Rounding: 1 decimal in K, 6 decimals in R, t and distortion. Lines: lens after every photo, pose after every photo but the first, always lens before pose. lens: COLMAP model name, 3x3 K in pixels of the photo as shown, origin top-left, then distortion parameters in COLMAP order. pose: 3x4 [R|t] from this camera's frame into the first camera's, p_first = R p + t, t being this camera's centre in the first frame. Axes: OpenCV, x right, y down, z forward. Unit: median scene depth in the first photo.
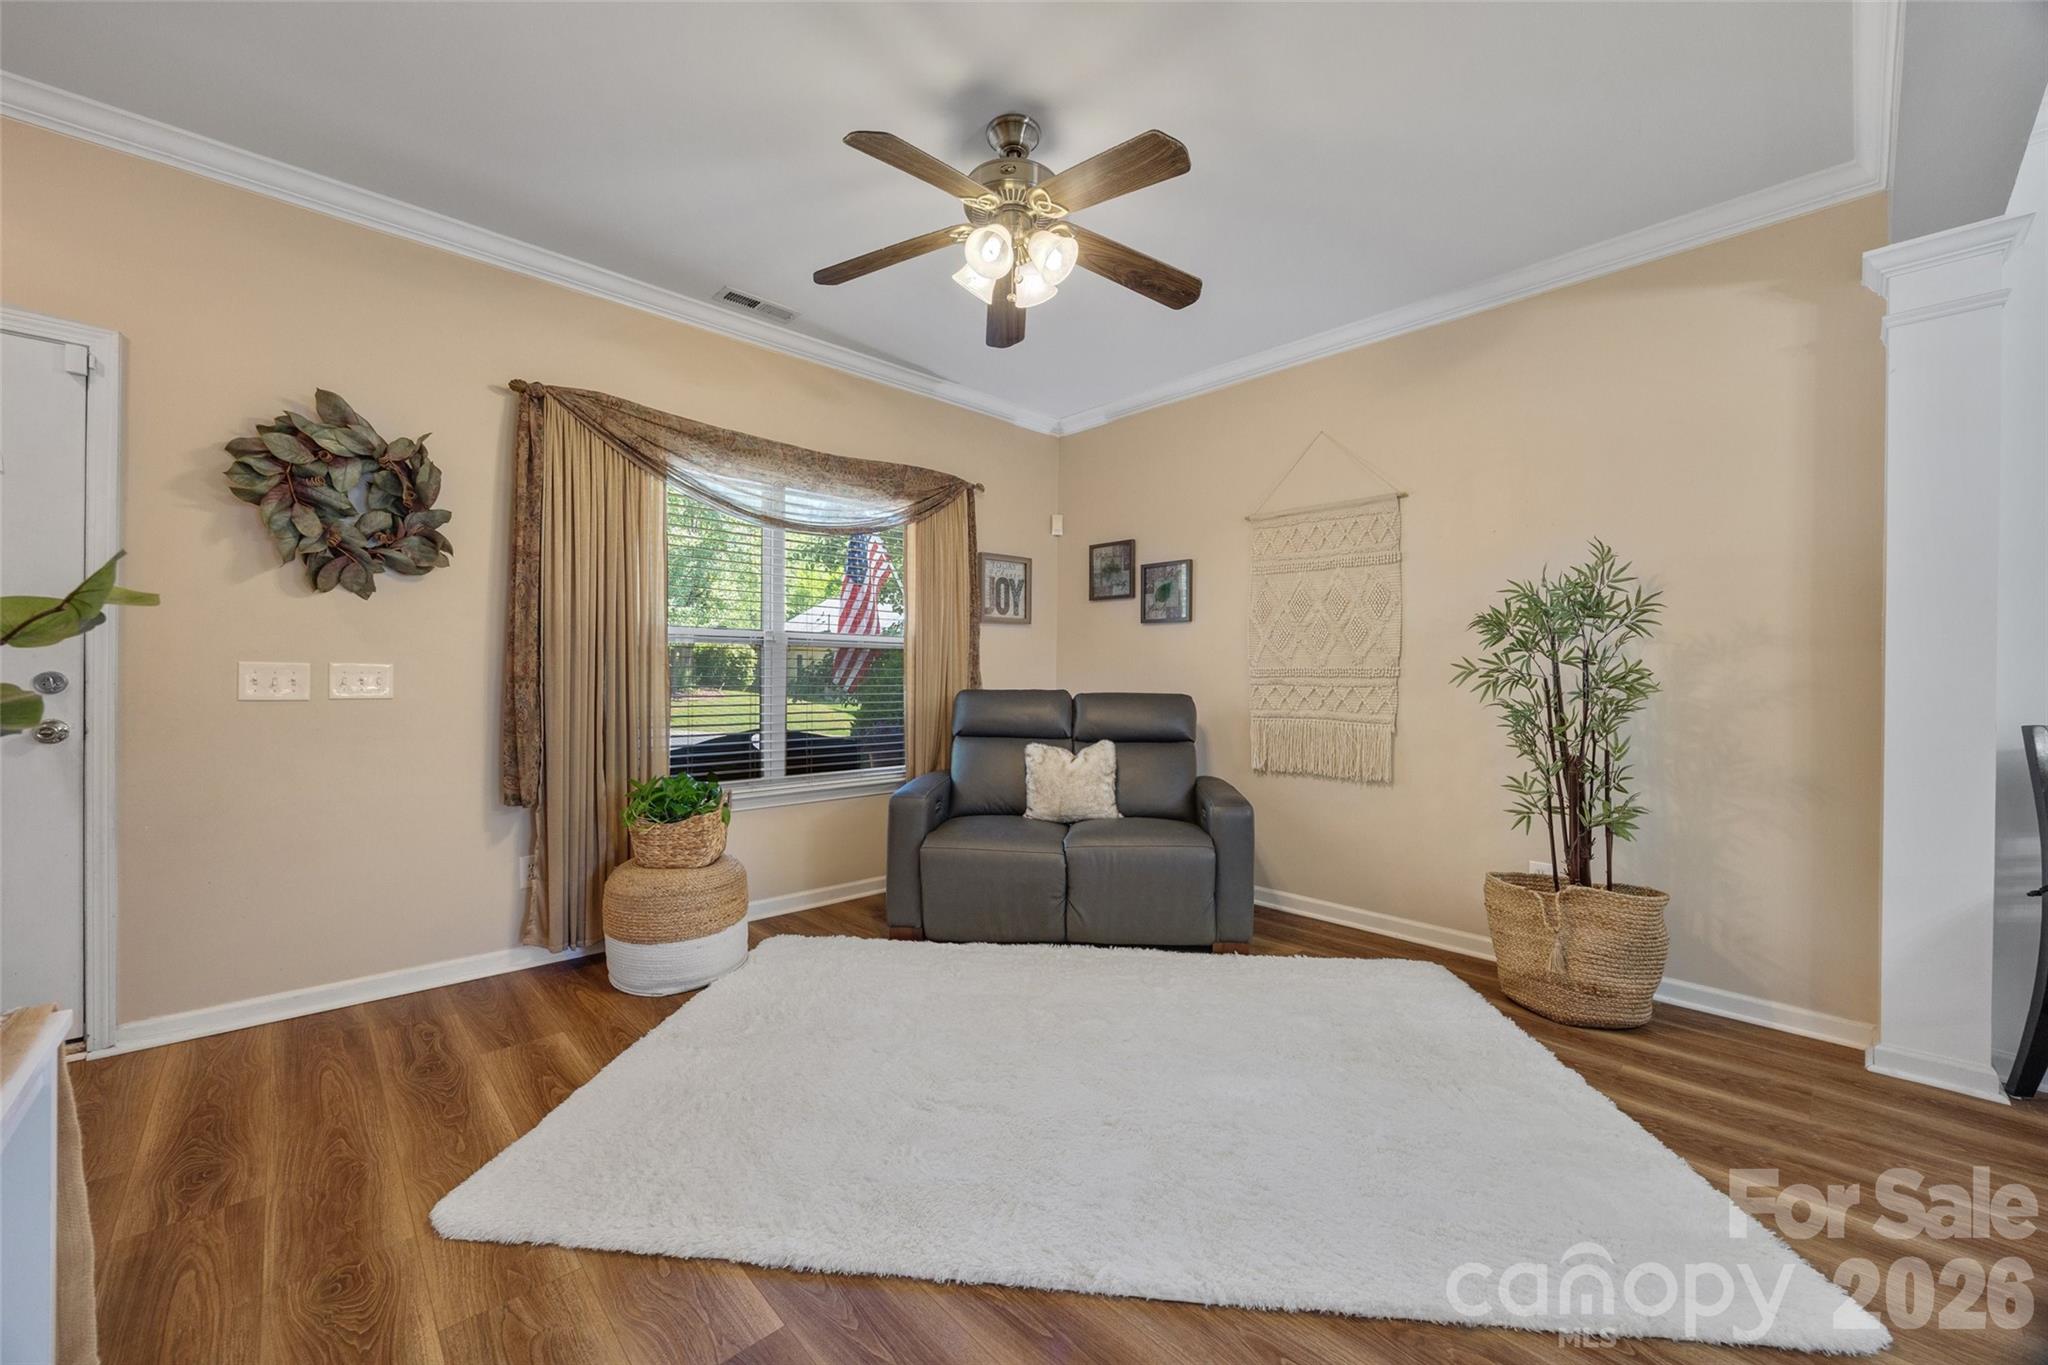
lens RADIAL K [[789.9, 0, 1015.8], [0, 789.9, 674.9], [0, 0, 1]] dist [-0.000620, -0.000218]
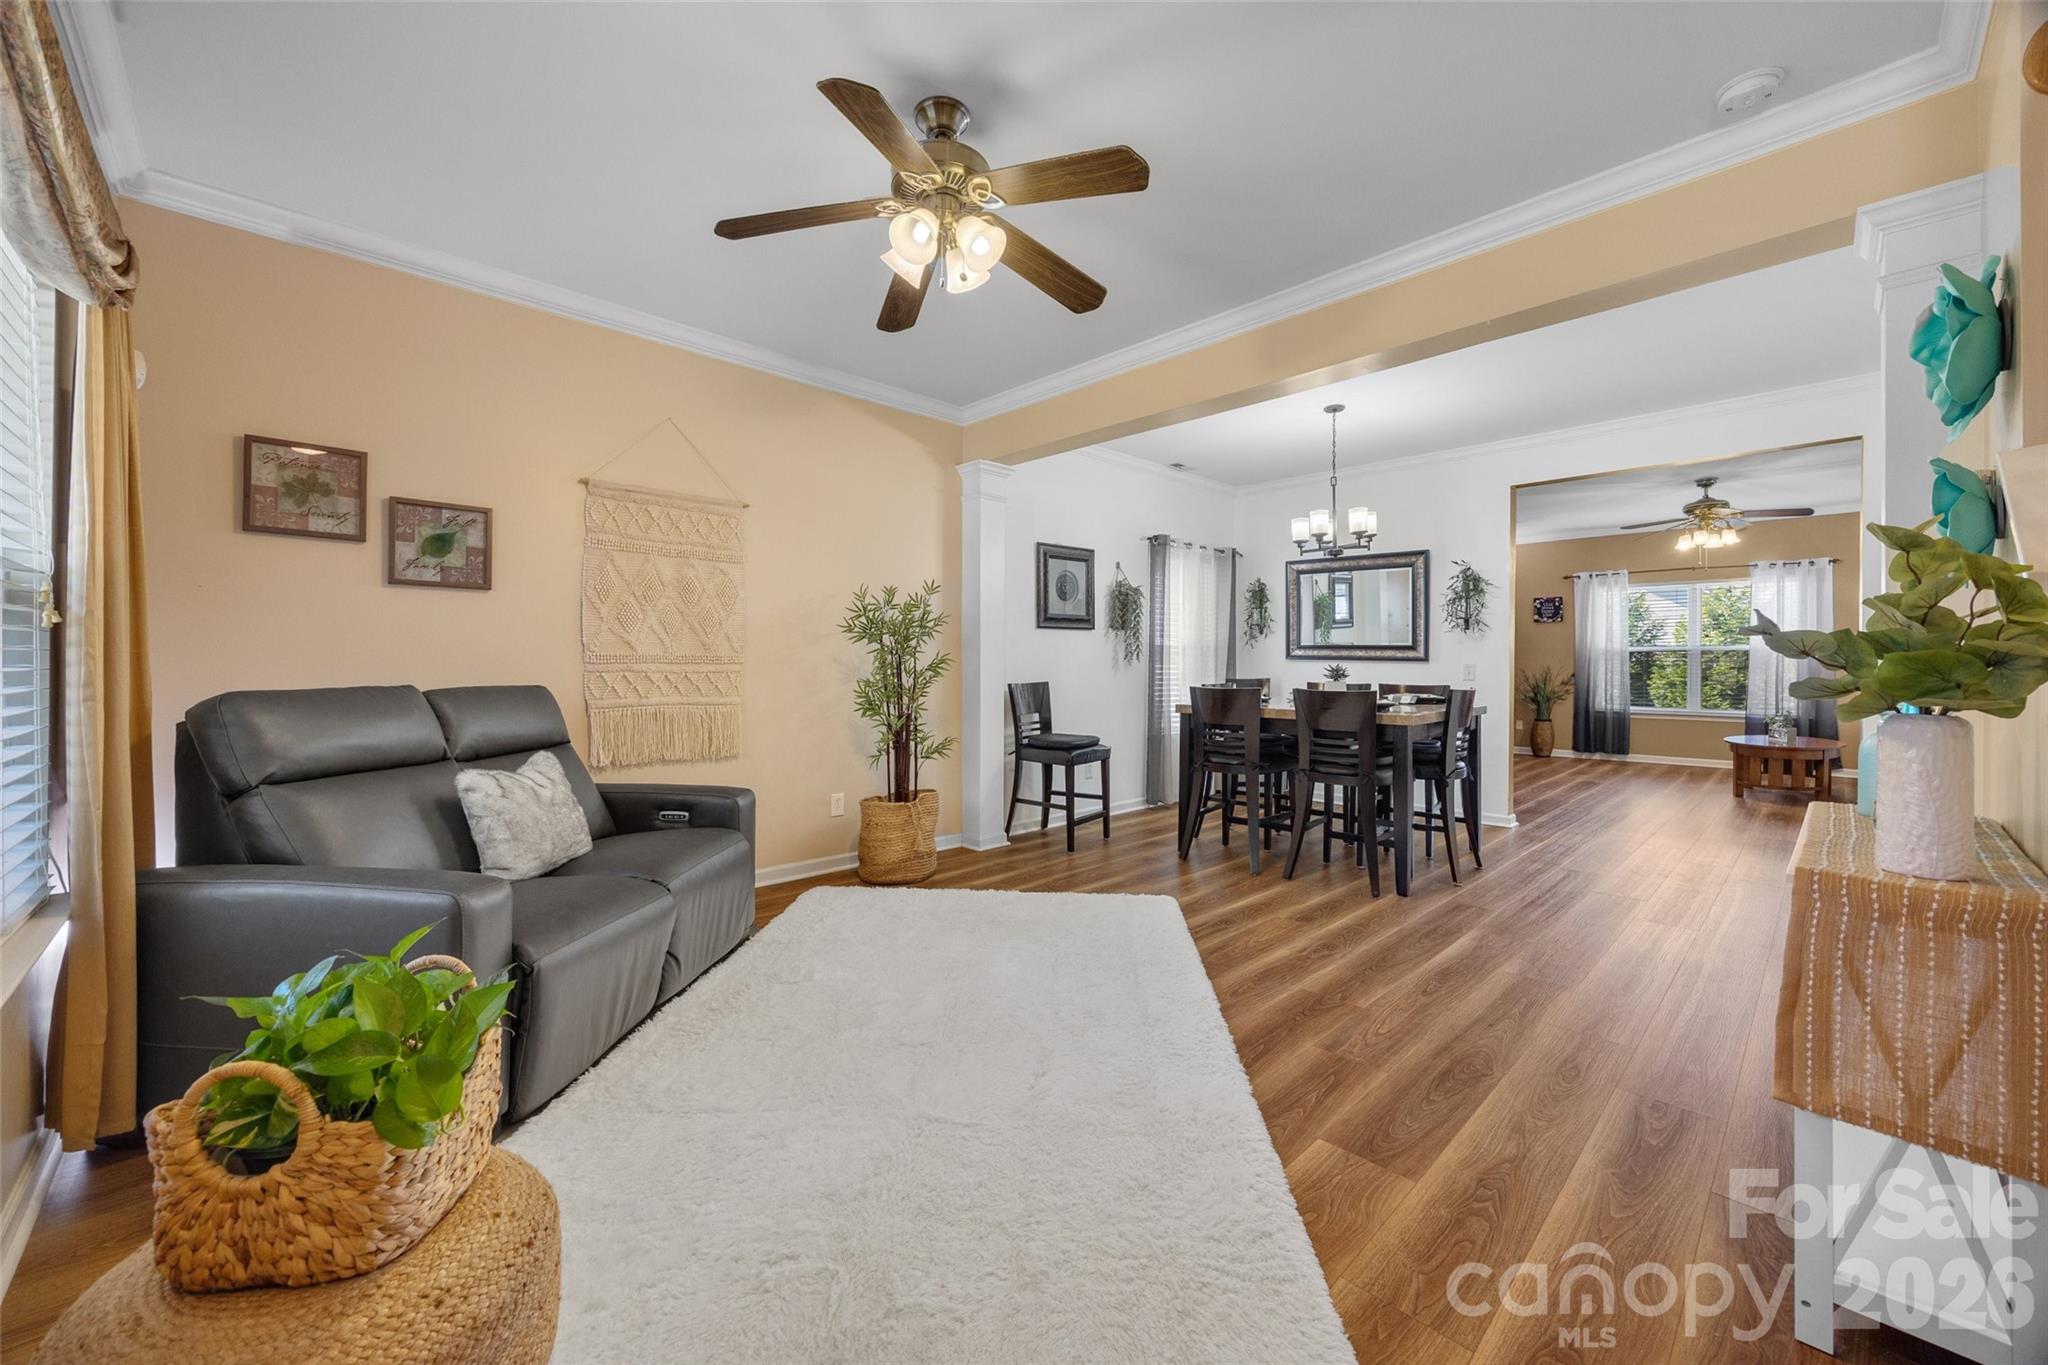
lens RADIAL K [[771.7, 0, 1029.2], [0, 771.7, 654.0], [0, 0, 1]] dist [-0.000130, -0.000046]
pose [[-0.019646, 0.002965, 0.999803, -0.747333], [-0.006166, 0.999976, -0.003086, -0.010823], [-0.999788, -0.006225, -0.019627, 0.701325]]
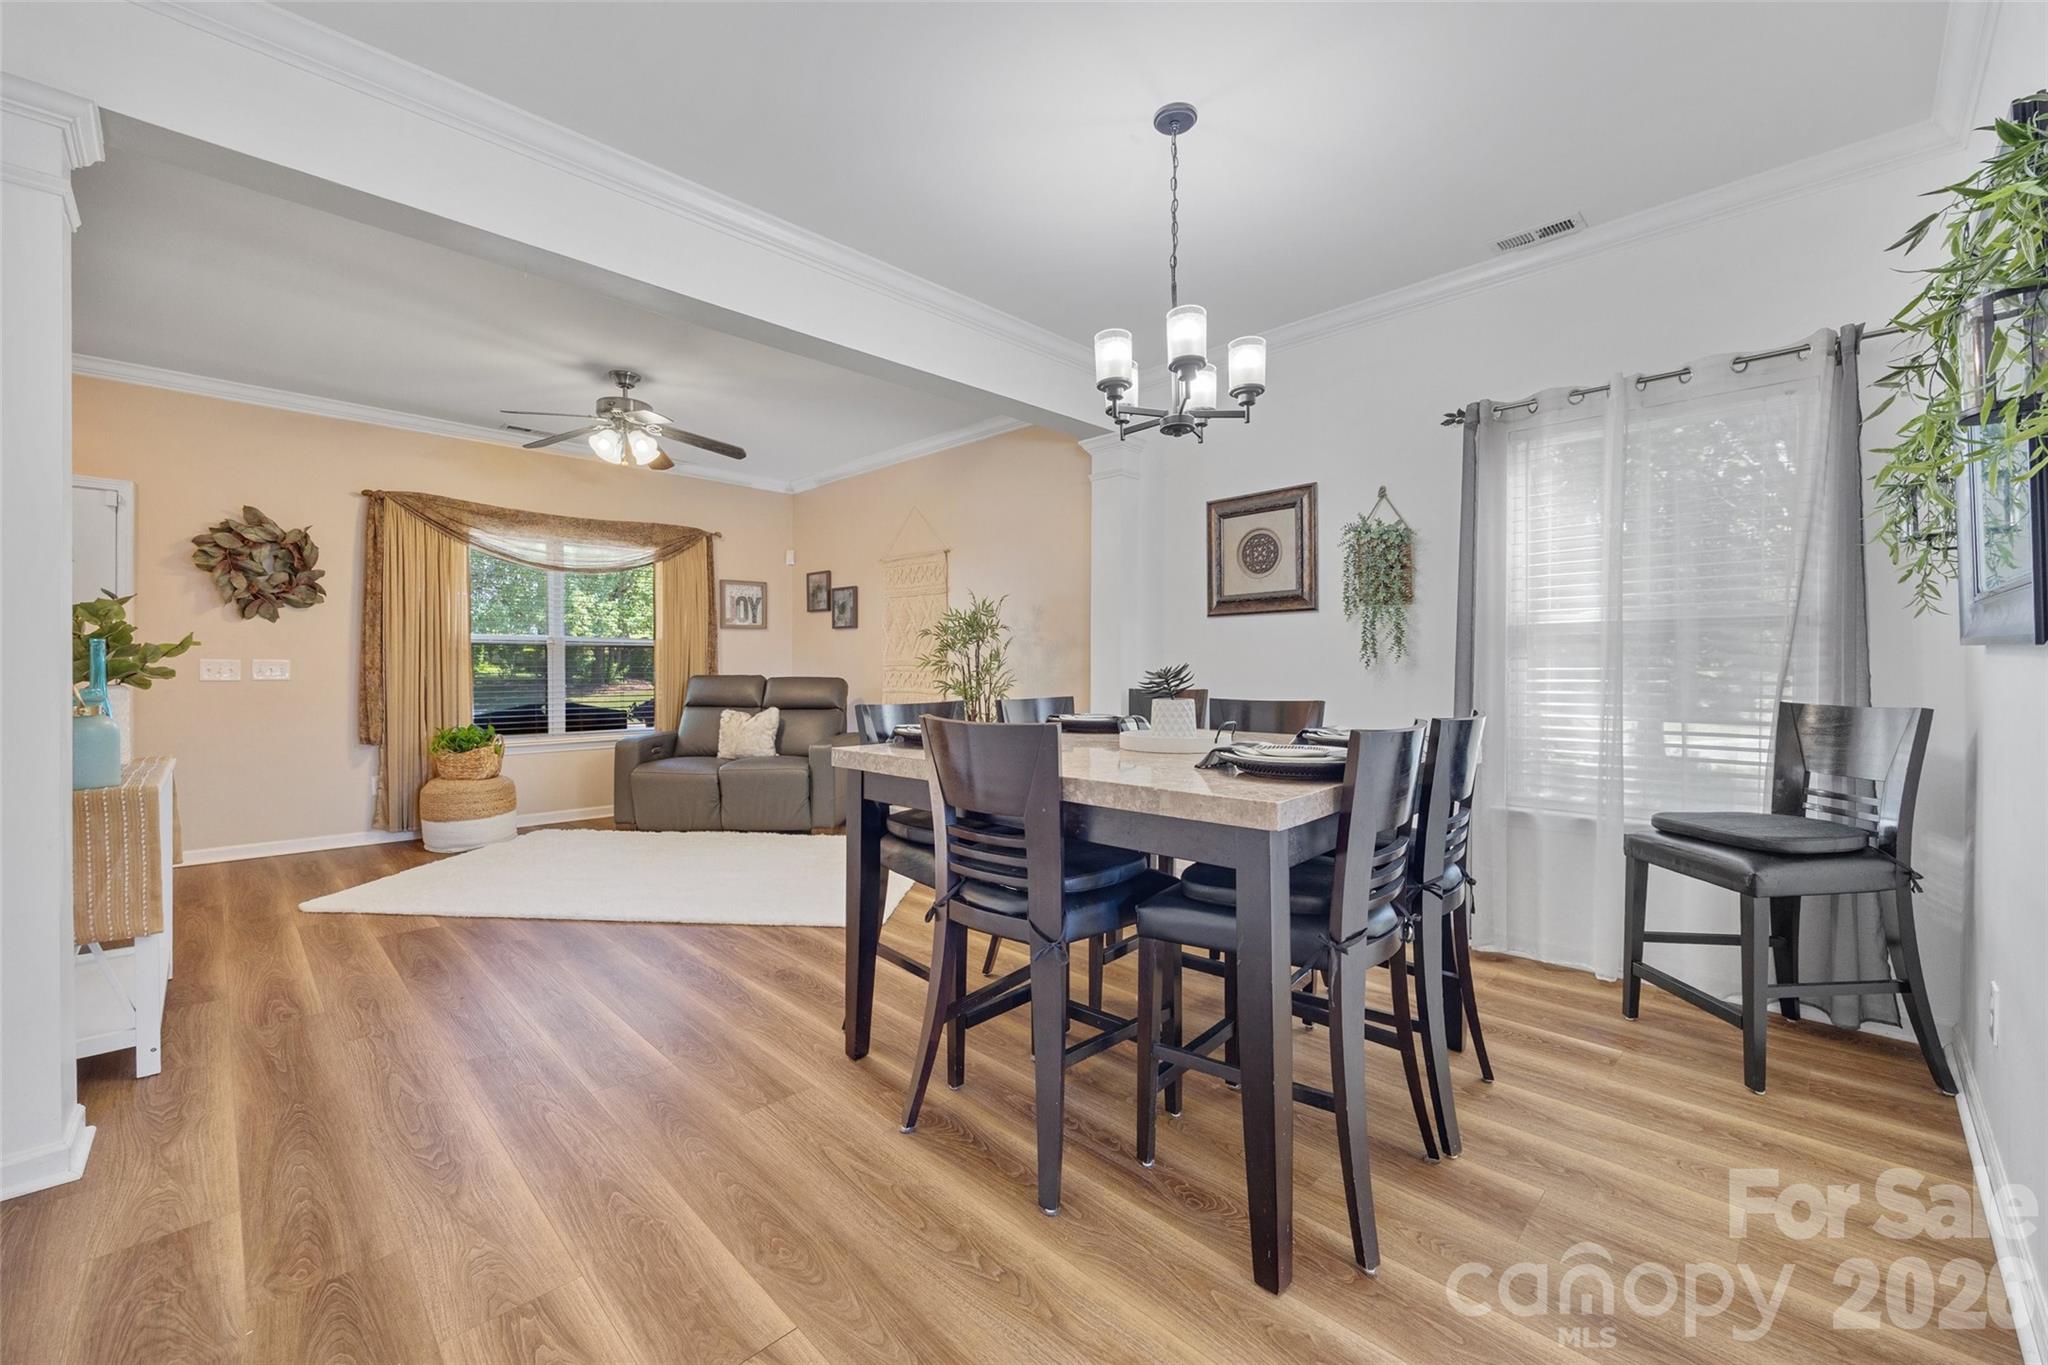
lens RADIAL K [[812.3, 0, 1008.5], [0, 812.3, 668.1], [0, 0, 1]] dist [-0.000825, -0.000231]
pose [[0.999431, -0.004128, 0.033487, 0.640040], [0.004041, 0.999988, 0.002649, 0.005274], [-0.033497, -0.002513, 0.999436, -0.732764]]
